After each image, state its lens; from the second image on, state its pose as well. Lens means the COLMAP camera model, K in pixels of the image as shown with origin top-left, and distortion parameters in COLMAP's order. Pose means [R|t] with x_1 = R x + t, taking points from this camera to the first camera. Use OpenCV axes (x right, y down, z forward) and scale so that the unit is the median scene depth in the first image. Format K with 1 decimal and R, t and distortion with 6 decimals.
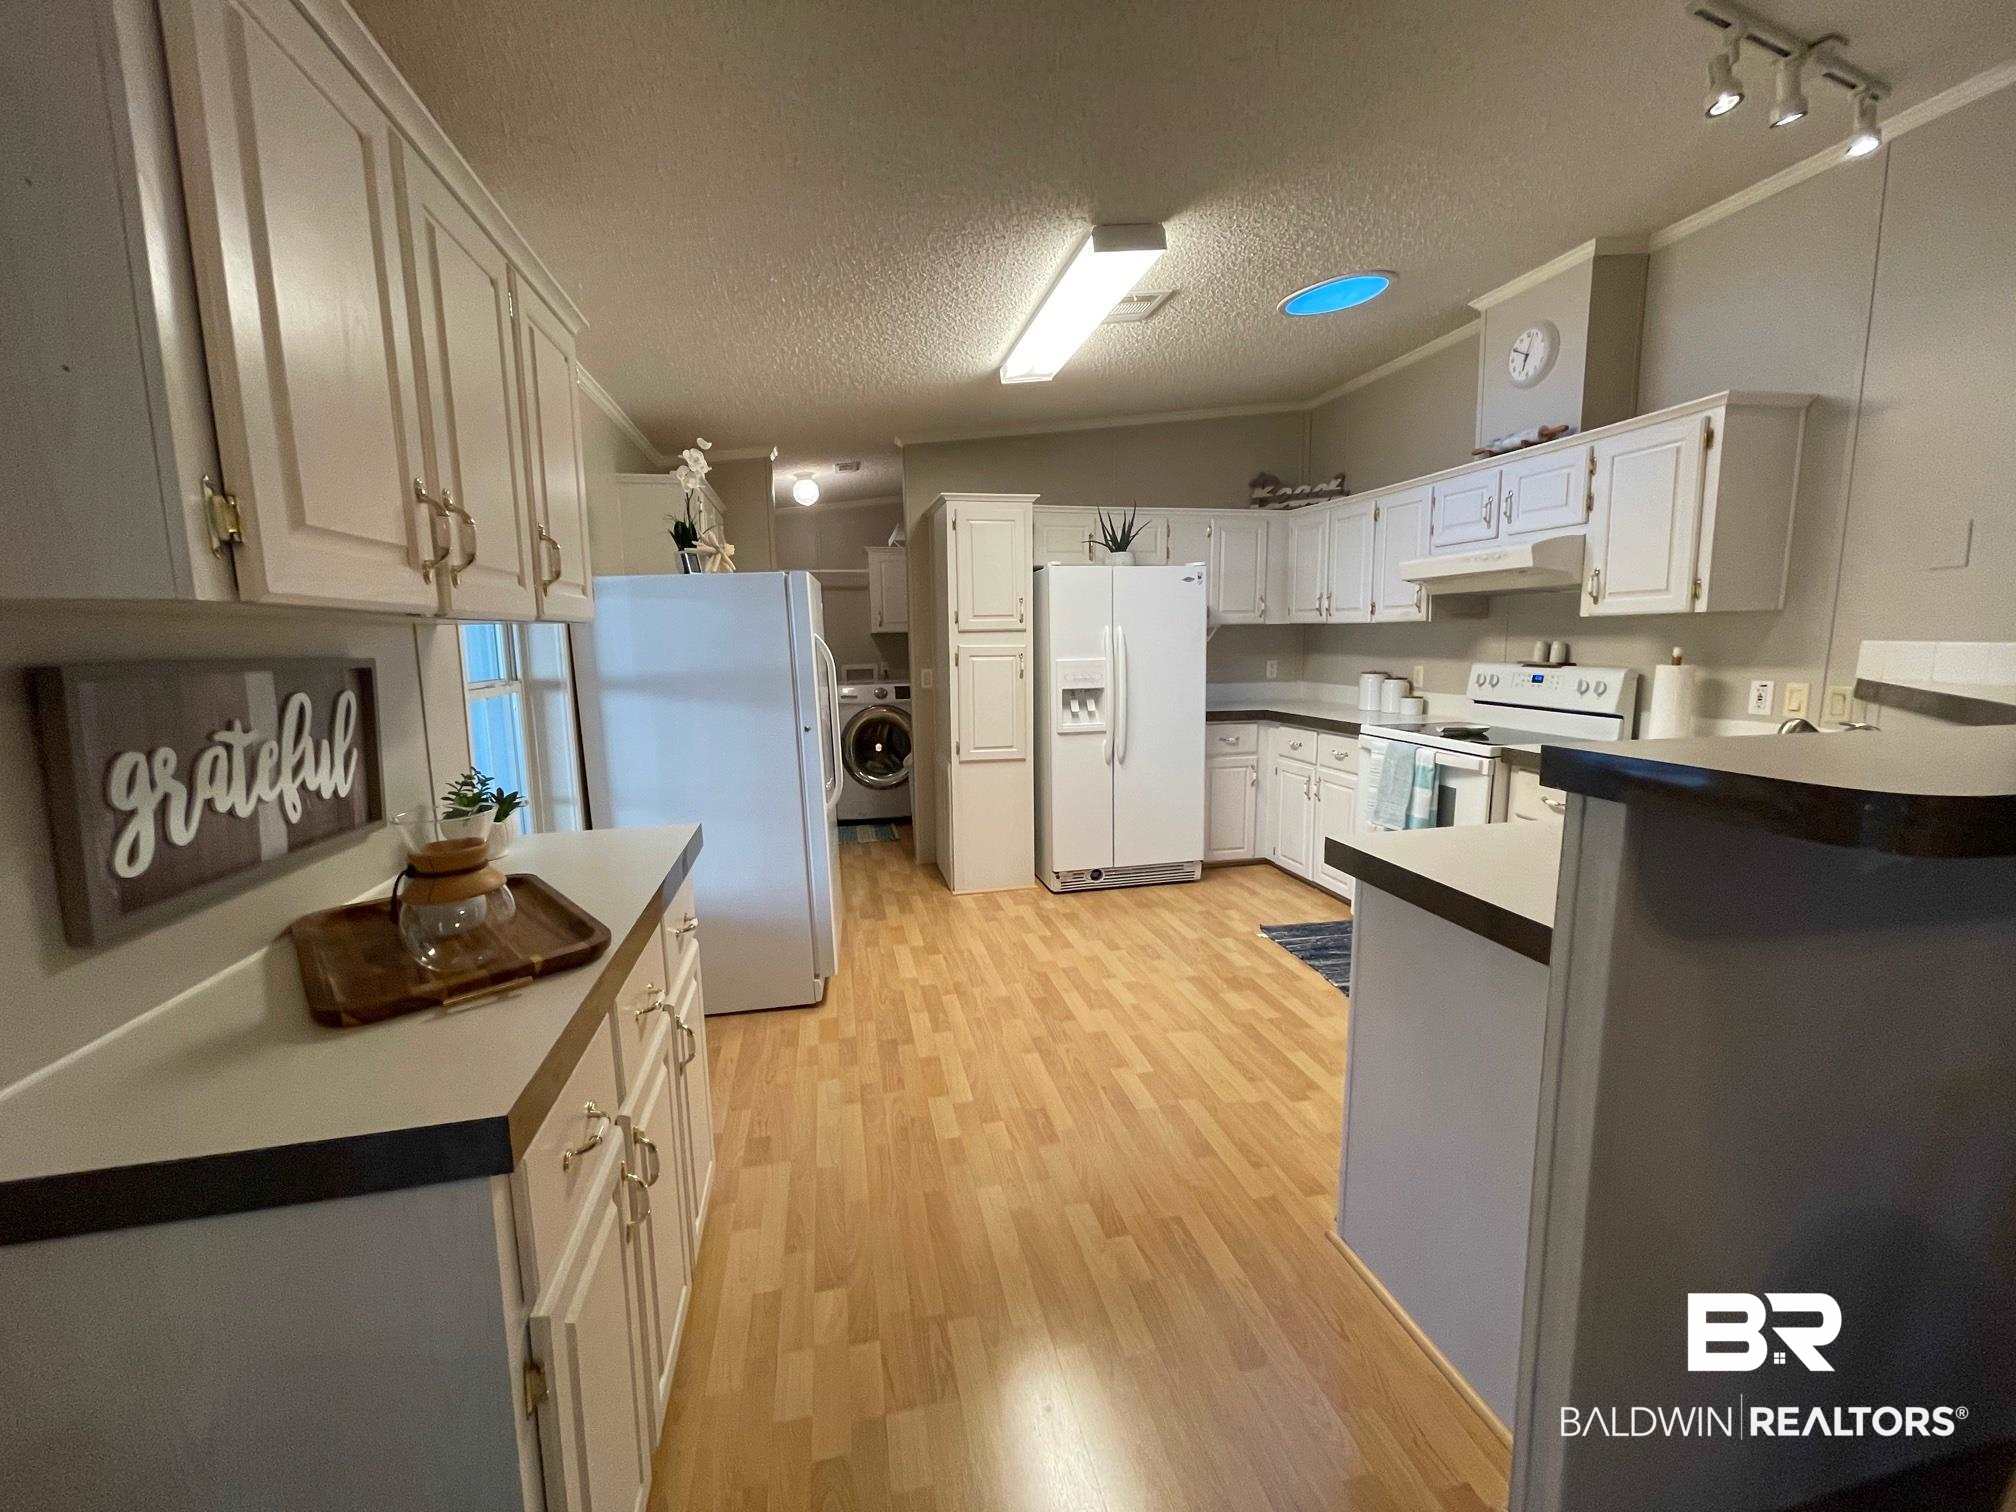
lens RADIAL K [[815.7, 0, 1002.6], [0, 815.7, 754.4], [0, 0, 1]] dist [-0.005183, -0.000294]
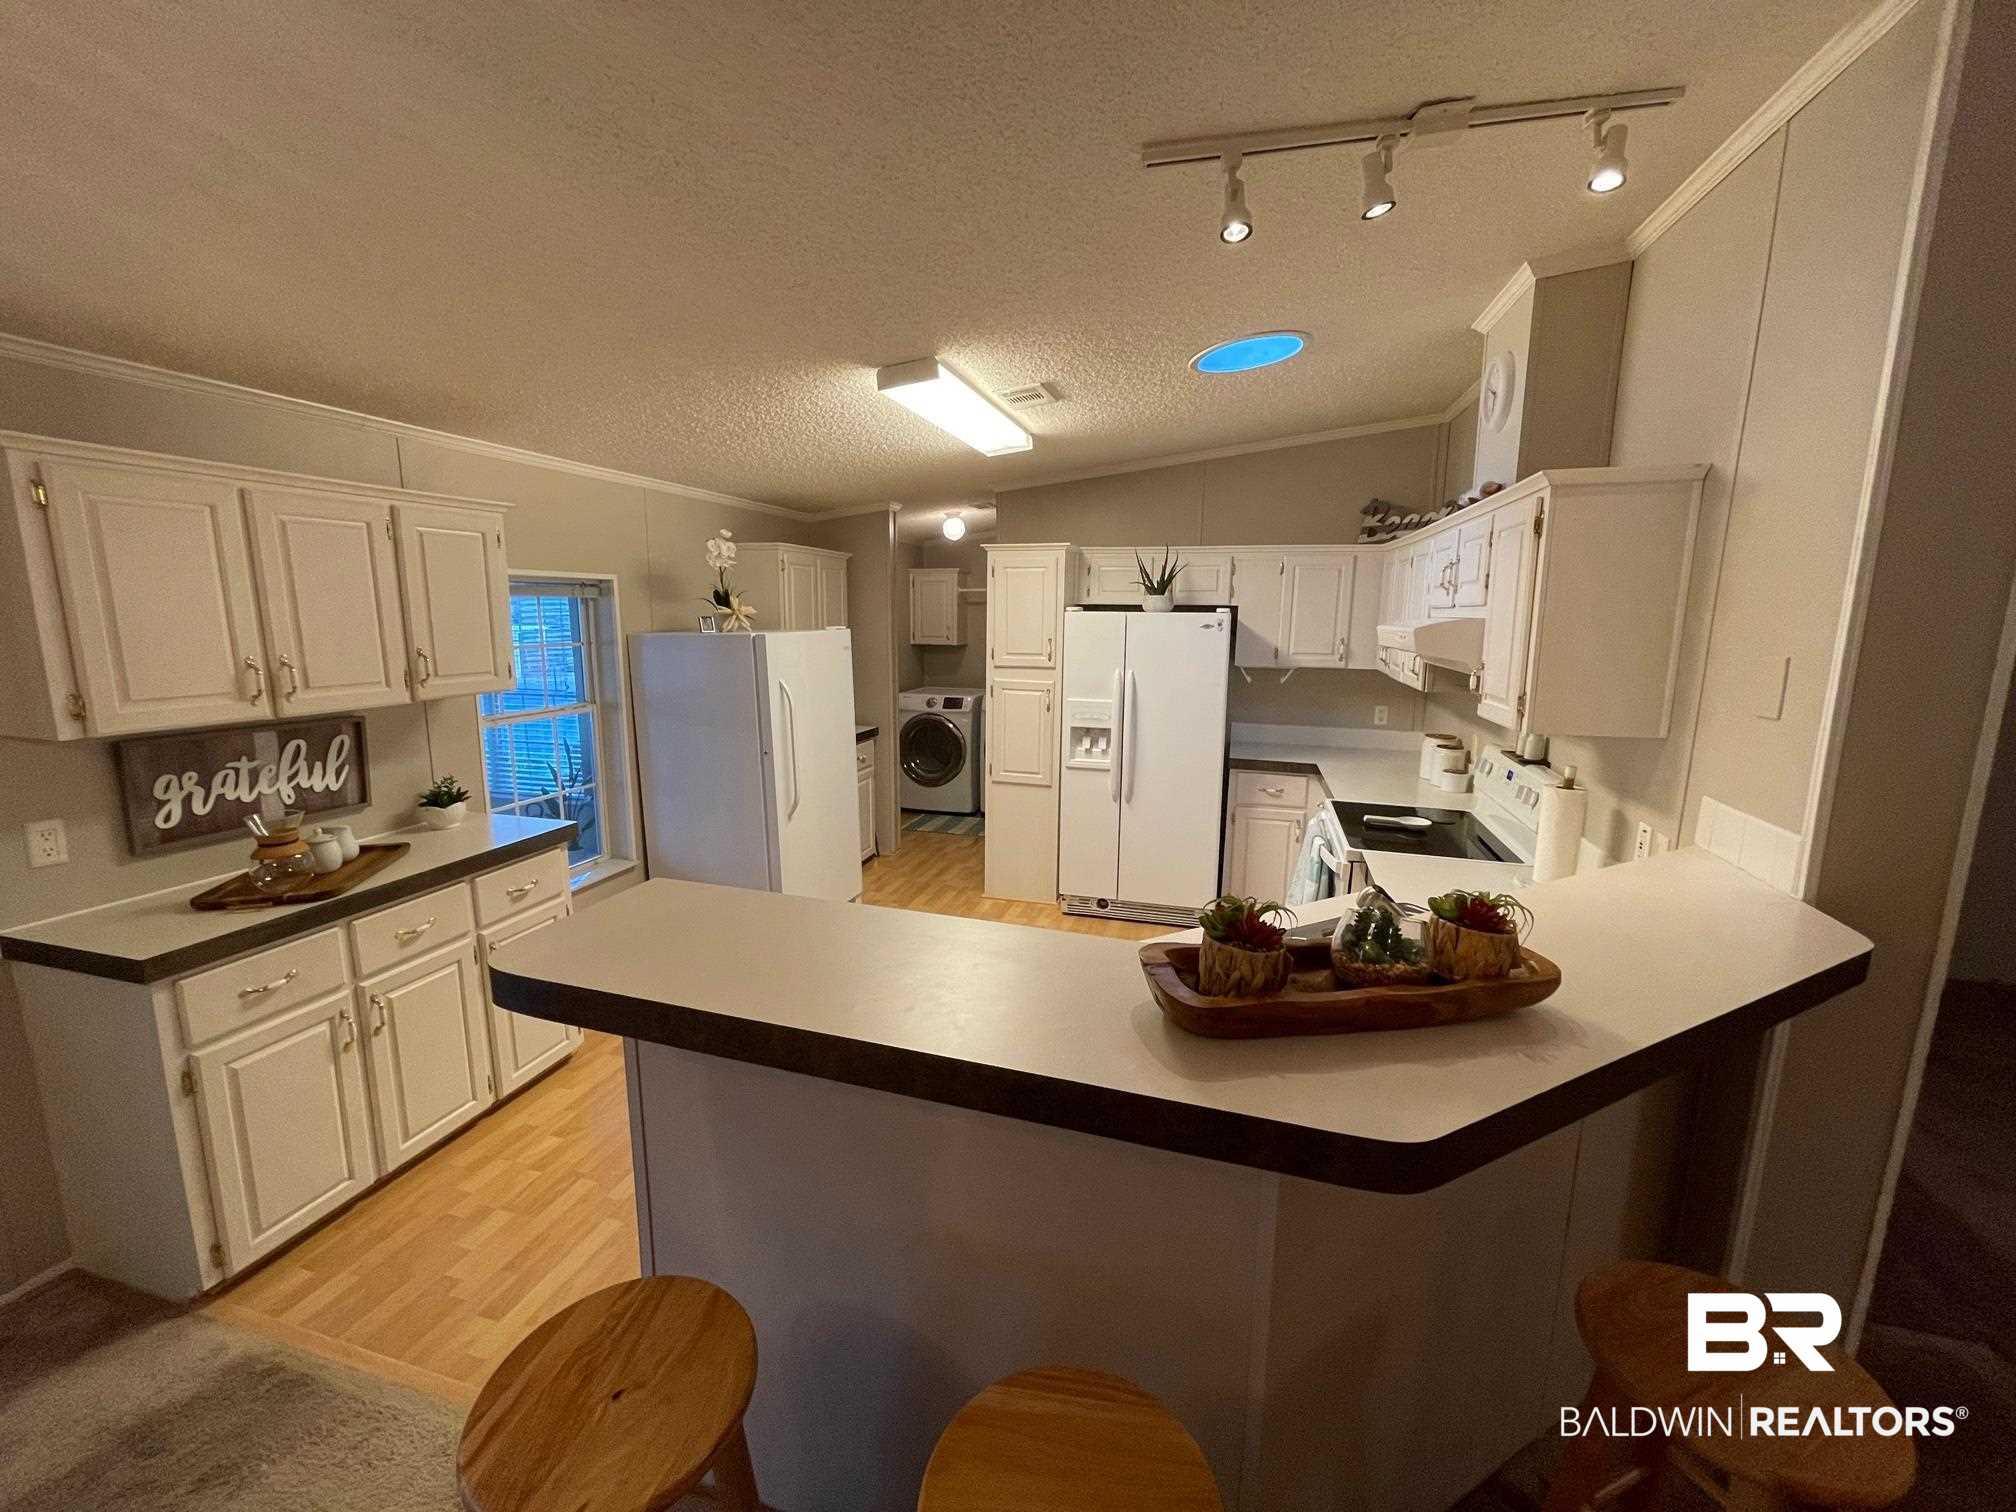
lens RADIAL K [[815.7, 0, 1005.7], [0, 815.7, 746.6], [0, 0, 1]] dist [-0.005183, -0.000294]
pose [[0.879644, 0.103143, -0.464315, 0.639109], [-0.091022, 0.994667, 0.048513, -0.125814], [0.466842, -0.000412, 0.884341, 0.020126]]
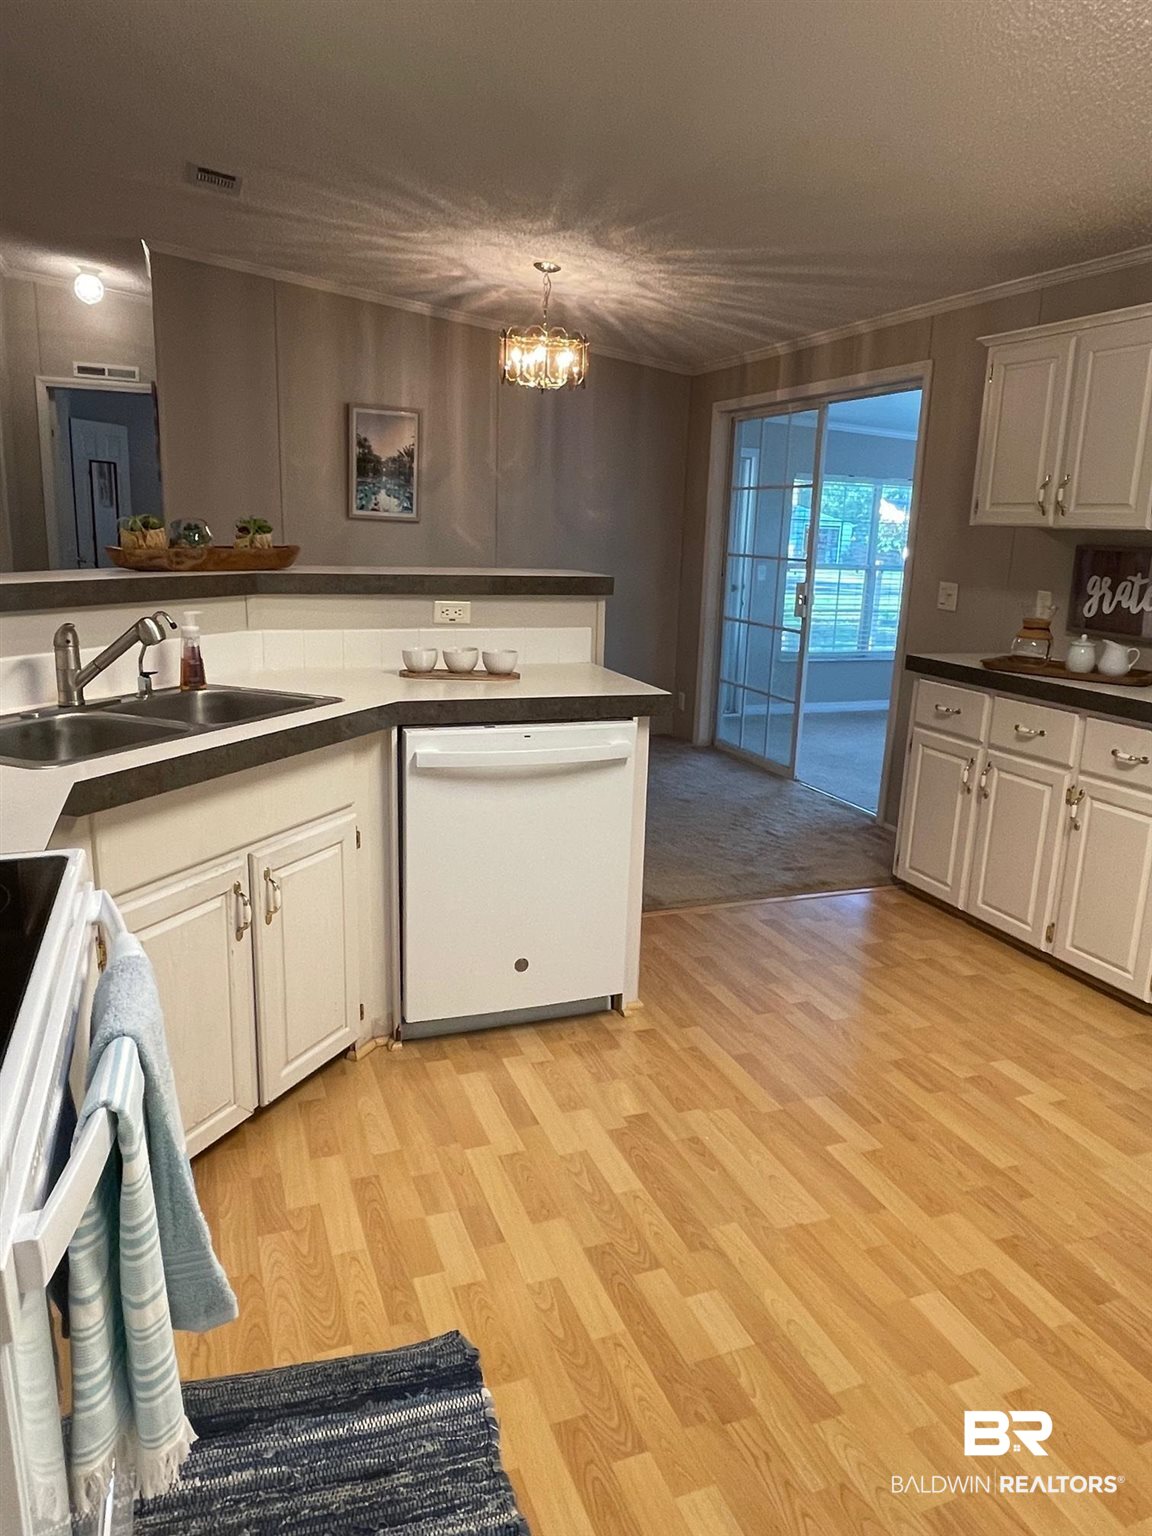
lens RADIAL K [[1025.1, 0, 573.9], [0, 1025.1, 757.9], [0, 0, 1]] dist [-0.012800, -0.000841]
pose [[-0.988323, 0.017767, -0.151331, 0.432483], [-0.038688, 0.931370, 0.362013, -0.203444], [0.147378, 0.363641, -0.919807, 1.350036]]
